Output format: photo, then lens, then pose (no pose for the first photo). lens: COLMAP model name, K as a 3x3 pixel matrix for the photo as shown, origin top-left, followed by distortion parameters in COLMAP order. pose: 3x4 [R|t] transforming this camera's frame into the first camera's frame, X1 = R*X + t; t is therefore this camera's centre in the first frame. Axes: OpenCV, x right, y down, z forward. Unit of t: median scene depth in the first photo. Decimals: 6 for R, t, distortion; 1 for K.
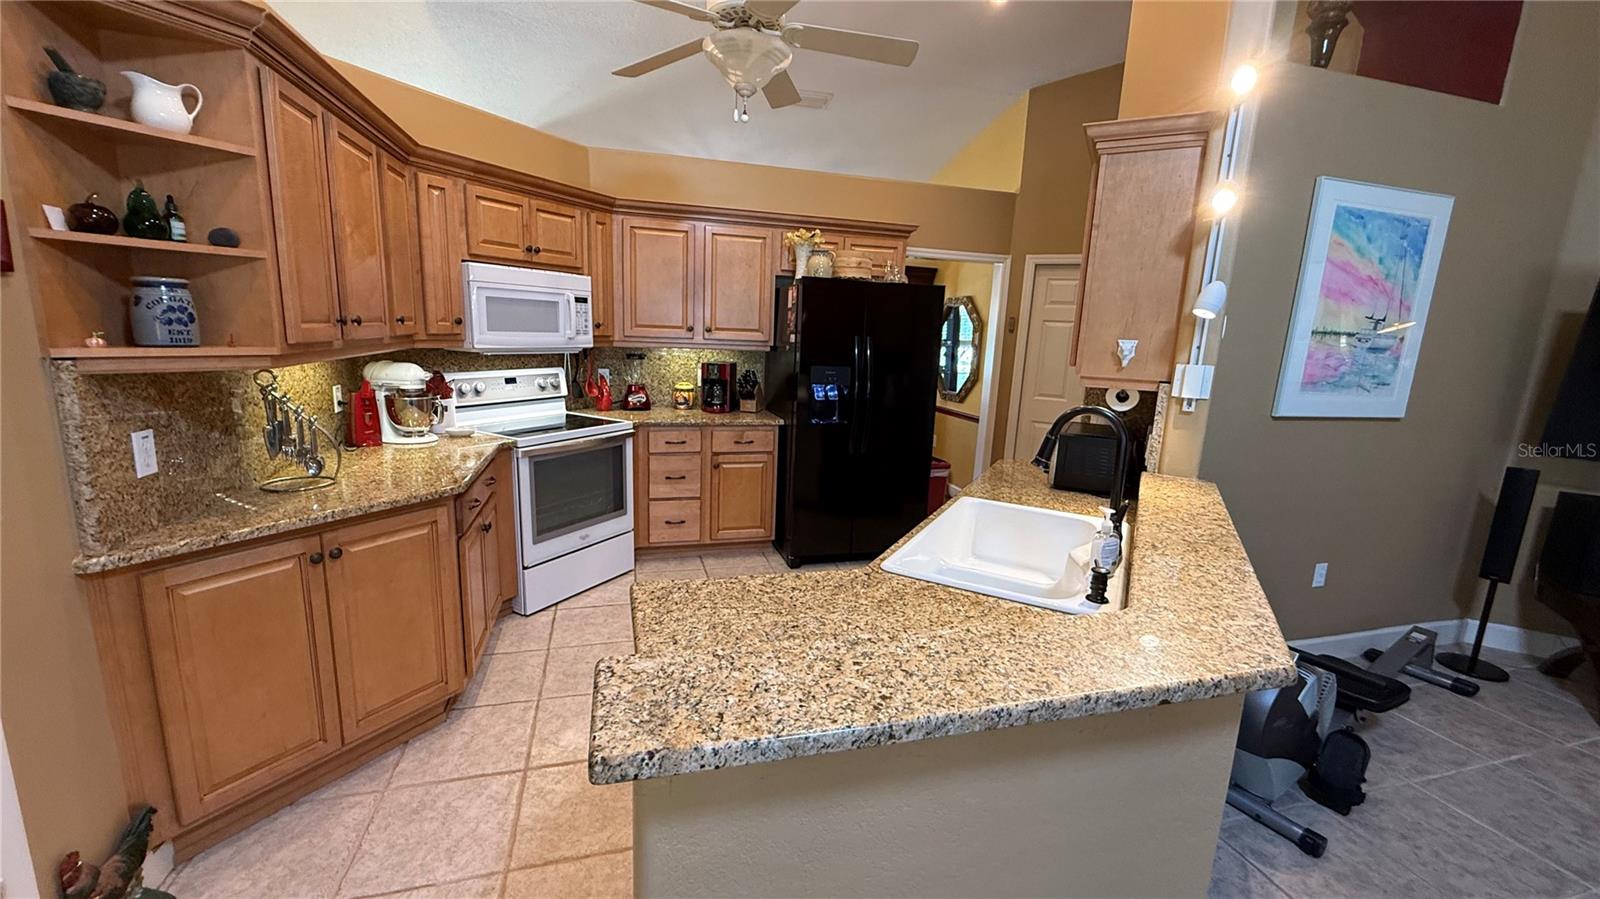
lens RADIAL K [[637.8, 0, 799.5], [0, 637.8, 450.7], [0, 0, 1]] dist [0.002843, -0.000257]
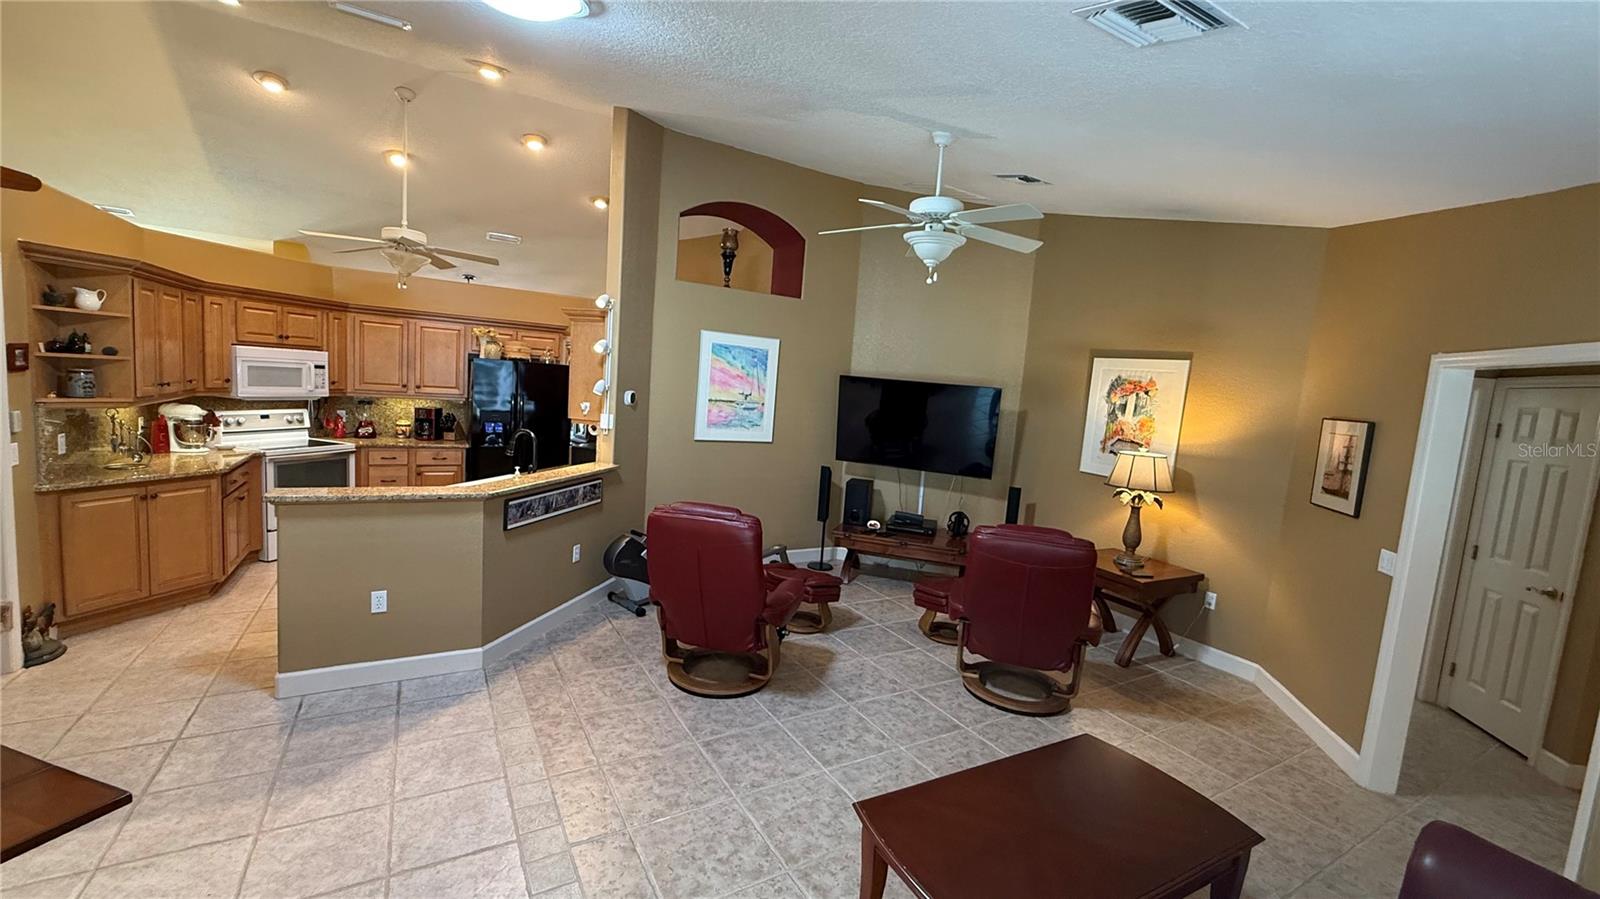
lens RADIAL K [[637.8, 0, 798.6], [0, 637.8, 451.1], [0, 0, 1]] dist [0.002843, -0.000257]
pose [[0.968853, 0.003911, 0.247607, 0.519453], [0.013607, 0.997524, -0.068997, 0.121693], [-0.247264, 0.070217, 0.966401, -1.010056]]
